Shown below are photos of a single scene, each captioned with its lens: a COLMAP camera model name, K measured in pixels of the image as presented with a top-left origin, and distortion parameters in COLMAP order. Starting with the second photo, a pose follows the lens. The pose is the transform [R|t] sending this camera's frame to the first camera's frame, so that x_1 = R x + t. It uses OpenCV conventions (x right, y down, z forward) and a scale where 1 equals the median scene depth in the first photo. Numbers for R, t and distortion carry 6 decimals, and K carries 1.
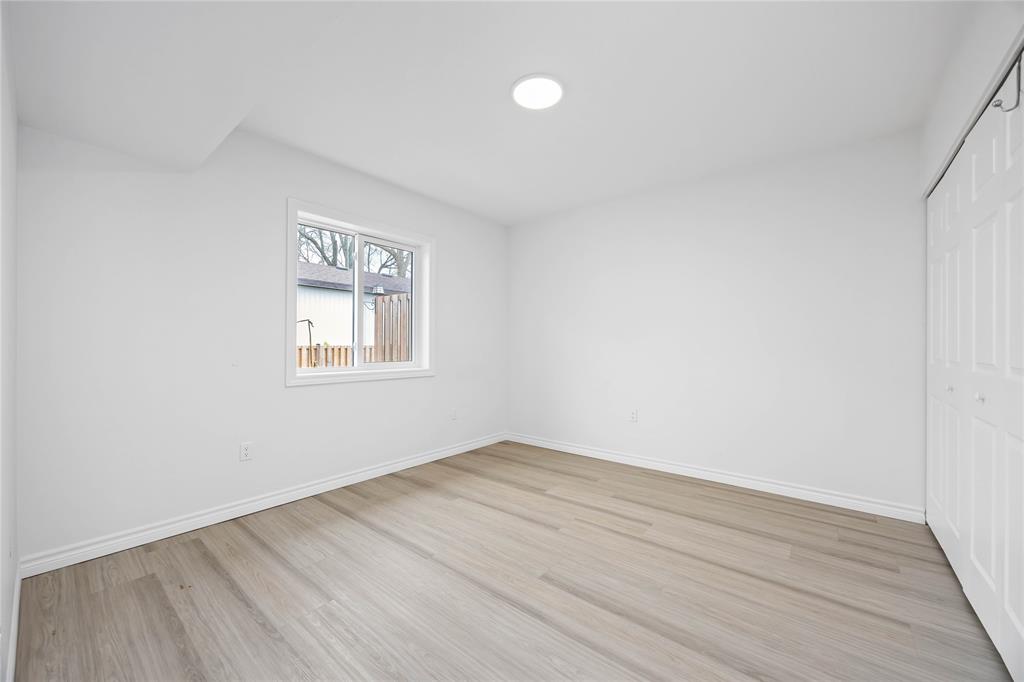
lens RADIAL K [[393.6, 0, 514.8], [0, 393.6, 344.6], [0, 0, 1]] dist [-0.002258, 0.000001]
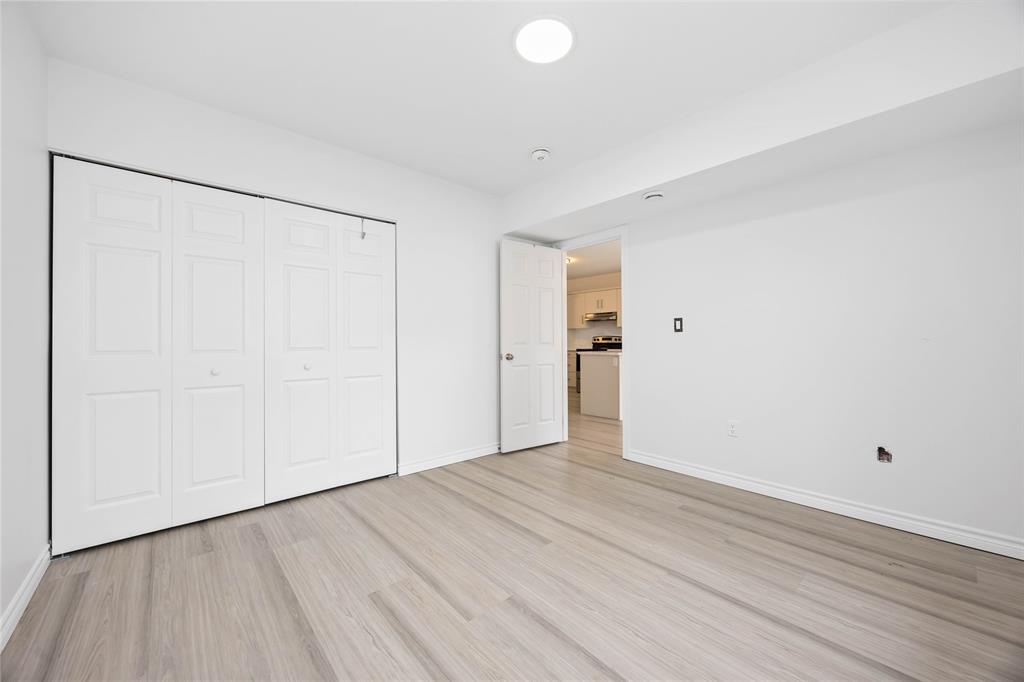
lens RADIAL K [[393.6, 0, 514.8], [0, 393.6, 344.6], [0, 0, 1]] dist [-0.002258, 0.000001]
pose [[-0.987461, 0.004688, 0.157792, -0.012407], [0.005537, 0.999972, 0.004946, 0.021405], [-0.157765, 0.005758, -0.987460, 1.903036]]
